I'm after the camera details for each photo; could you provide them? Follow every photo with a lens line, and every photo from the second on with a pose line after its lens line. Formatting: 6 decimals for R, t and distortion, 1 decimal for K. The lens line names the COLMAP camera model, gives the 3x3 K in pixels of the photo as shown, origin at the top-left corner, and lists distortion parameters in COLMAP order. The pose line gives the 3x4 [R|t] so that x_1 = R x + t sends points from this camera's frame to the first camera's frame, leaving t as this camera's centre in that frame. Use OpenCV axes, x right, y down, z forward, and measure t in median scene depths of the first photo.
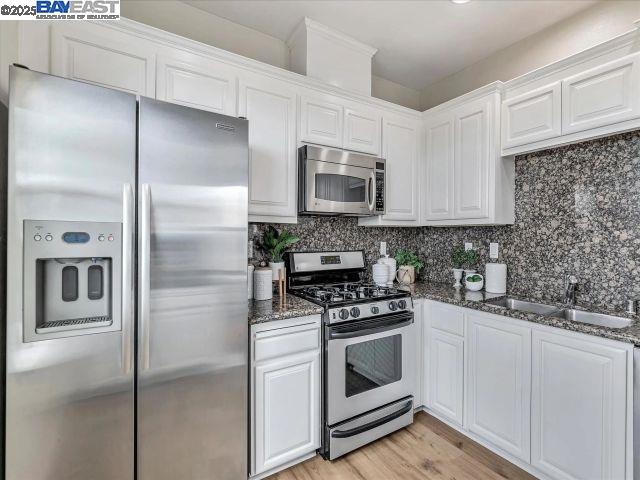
lens RADIAL K [[297.8, 0, 304.2], [0, 297.8, 238.8], [0, 0, 1]] dist [0.008828, 0.000234]
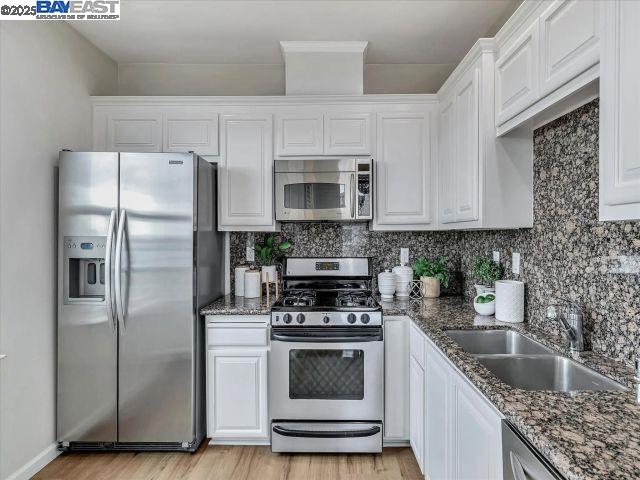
lens RADIAL K [[297.8, 0, 310.0], [0, 297.8, 238.5], [0, 0, 1]] dist [0.008828, 0.000234]
pose [[0.853195, -0.002750, -0.521585, 0.666661], [0.001391, 0.999995, -0.002996, -0.022275], [0.521590, 0.001830, 0.853194, 0.129532]]
